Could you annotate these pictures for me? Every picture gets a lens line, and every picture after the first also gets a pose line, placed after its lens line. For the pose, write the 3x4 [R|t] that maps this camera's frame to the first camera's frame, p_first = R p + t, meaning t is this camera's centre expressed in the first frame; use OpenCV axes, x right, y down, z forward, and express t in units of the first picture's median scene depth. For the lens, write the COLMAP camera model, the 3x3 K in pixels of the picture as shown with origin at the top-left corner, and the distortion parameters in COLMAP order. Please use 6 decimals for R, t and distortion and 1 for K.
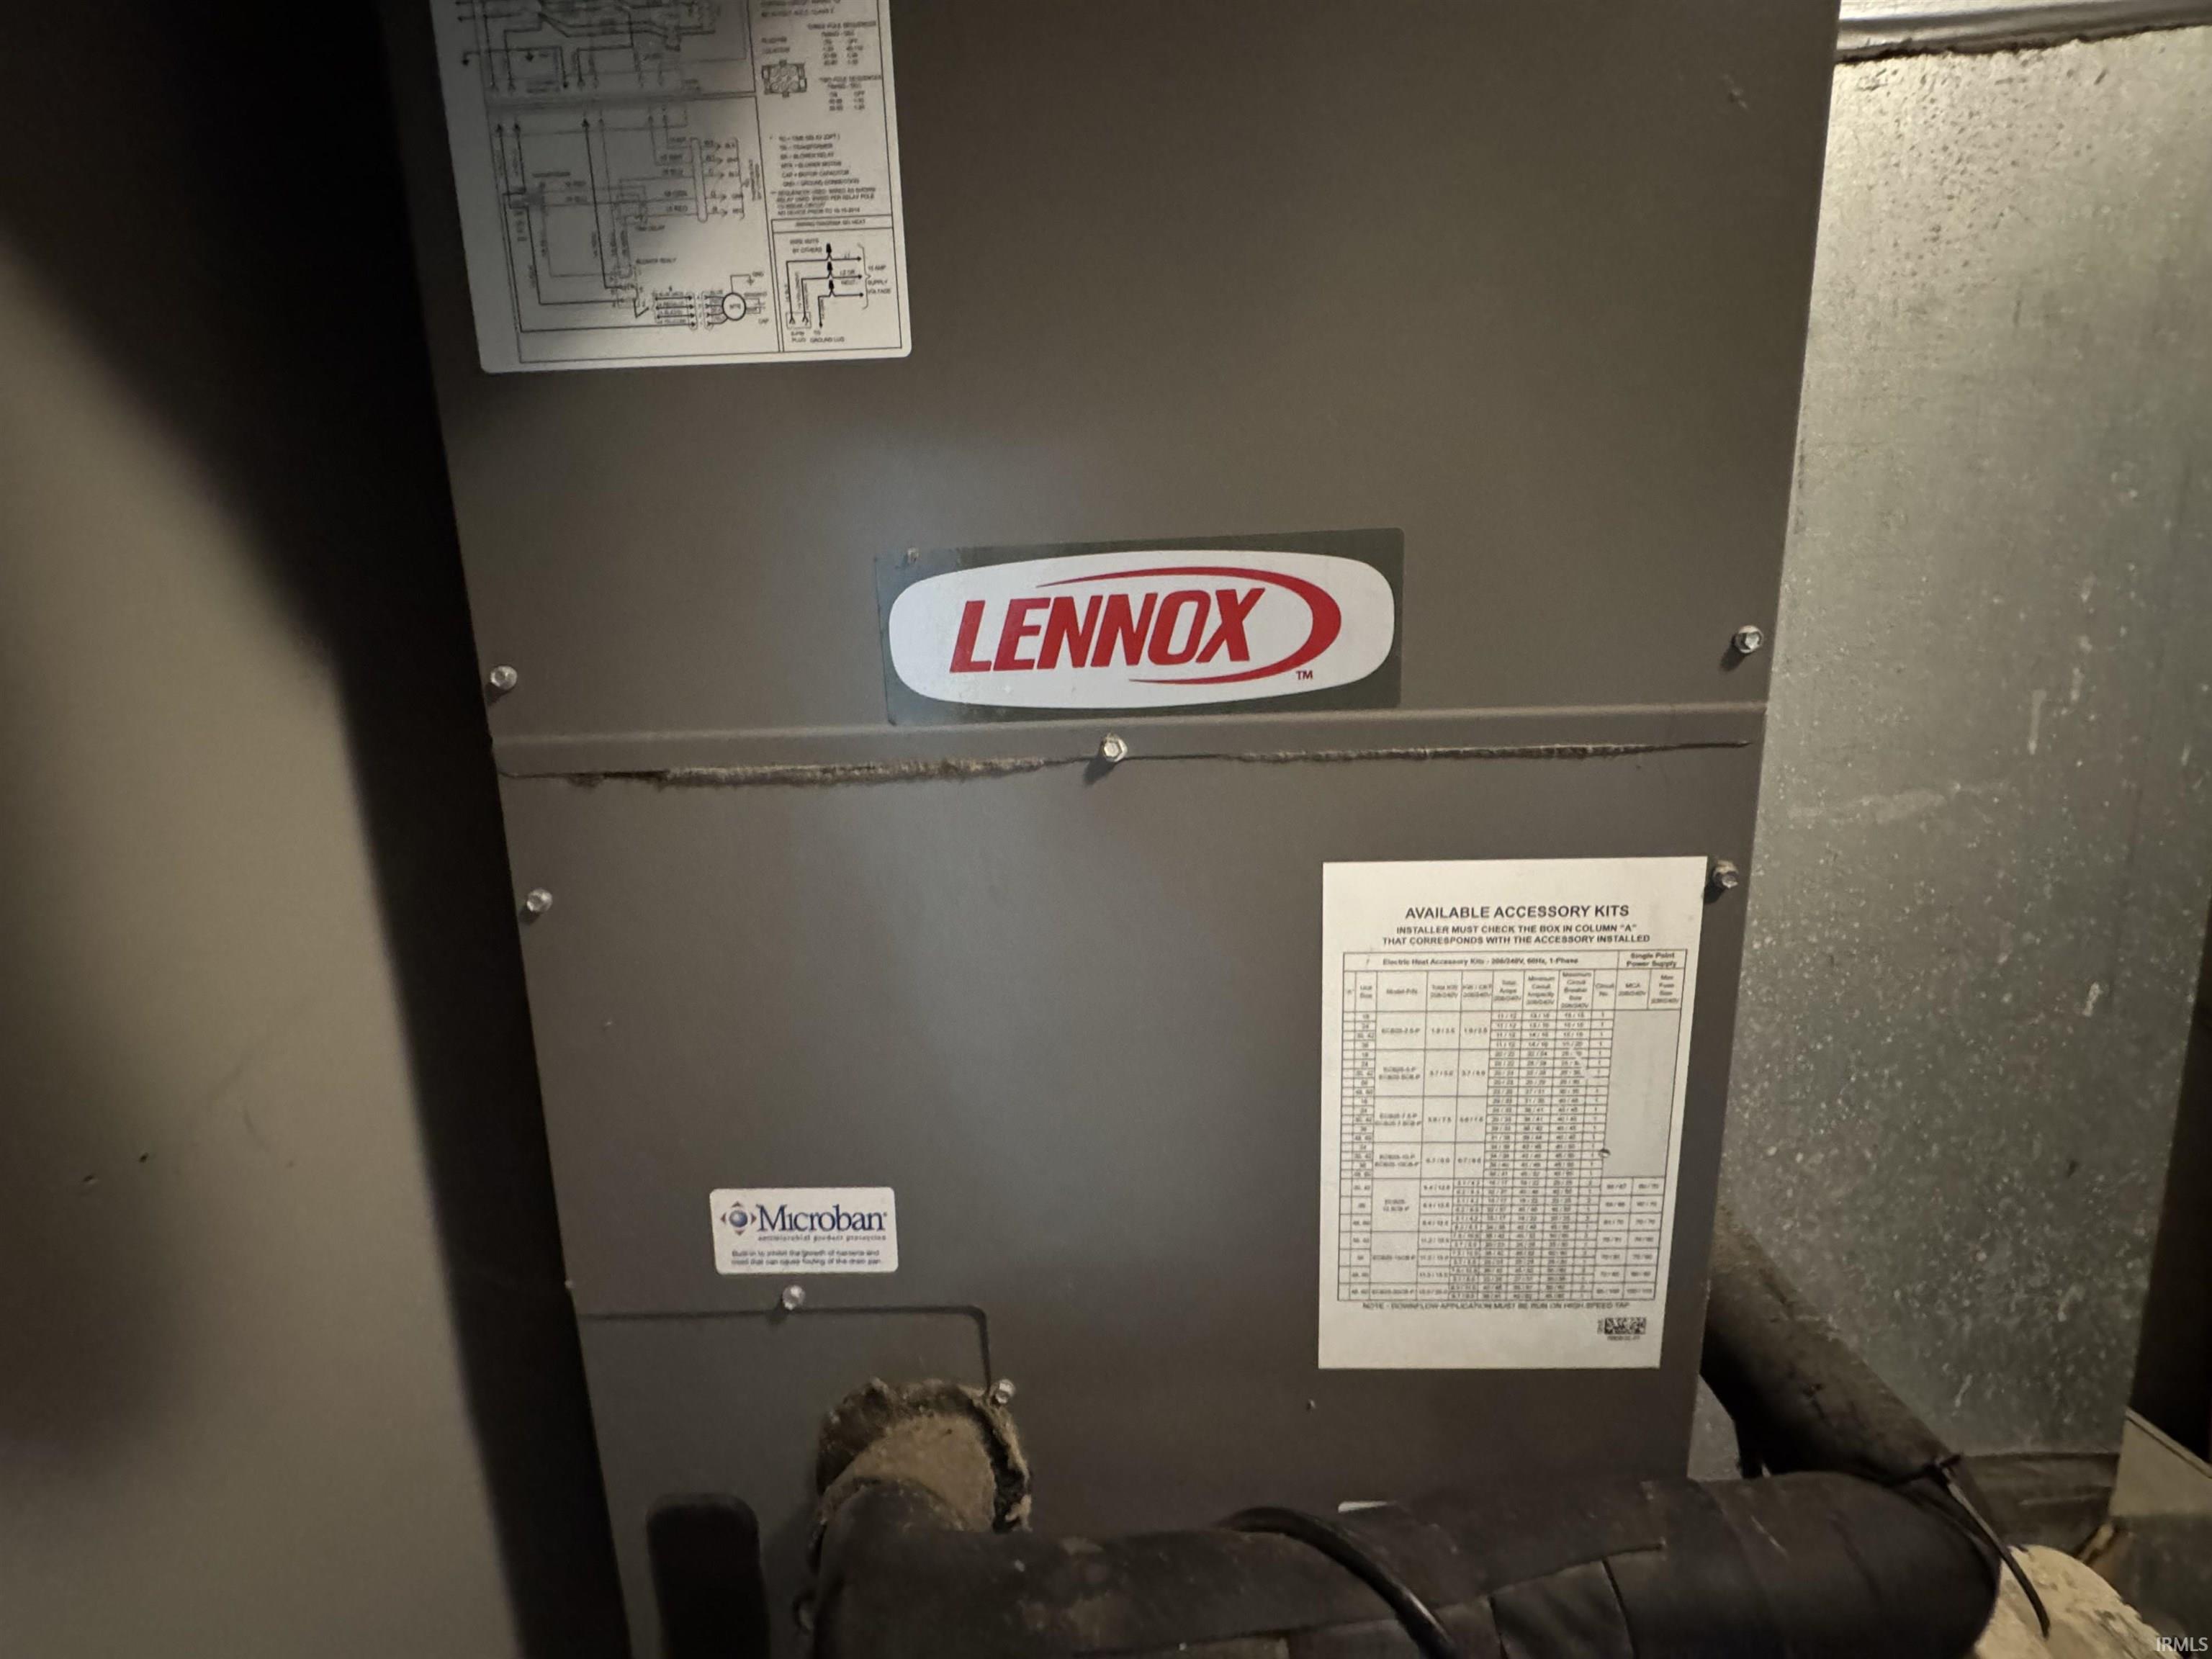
lens RADIAL K [[902.6, 0, 1108.7], [0, 902.6, 827.3], [0, 0, 1]] dist [0.000672, 0.000172]
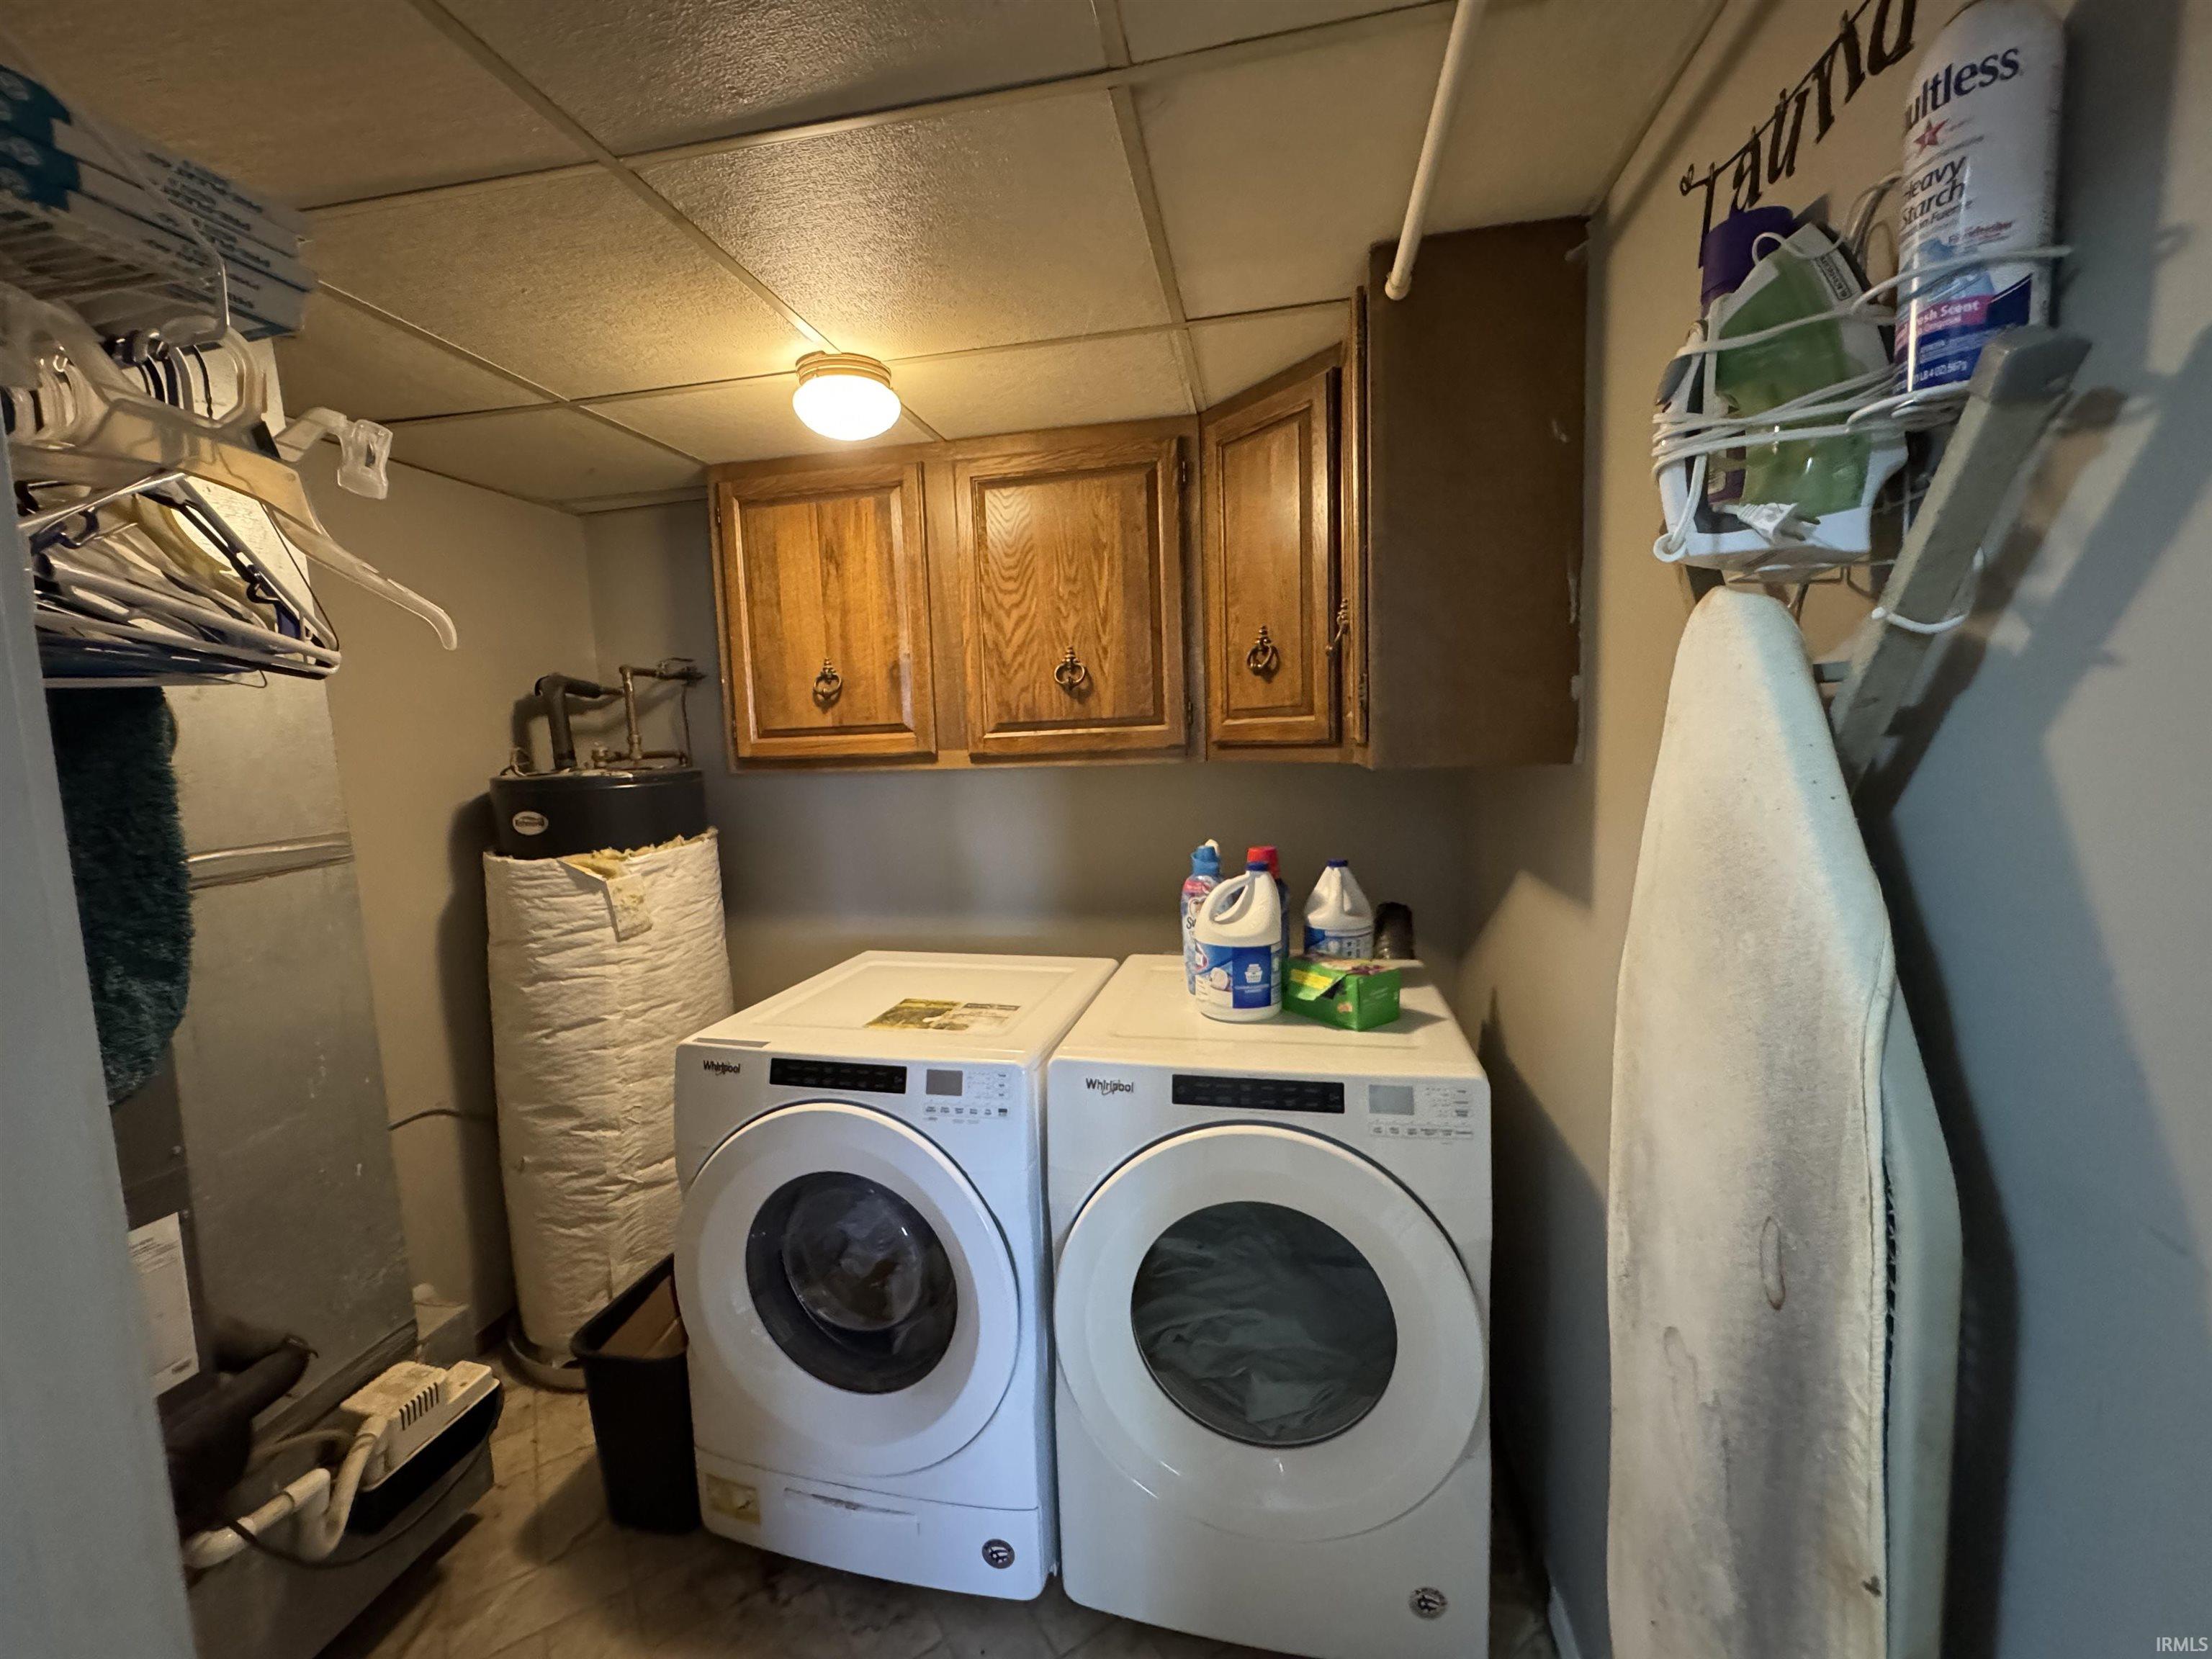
lens RADIAL K [[876.1, 0, 1105.9], [0, 876.1, 827.9], [0, 0, 1]] dist [0.000707, 0.000231]
pose [[0.183091, -0.075821, 0.980168, -1.707681], [0.204845, 0.978080, 0.037396, -0.746110], [-0.961518, 0.193935, 0.194609, -3.077067]]
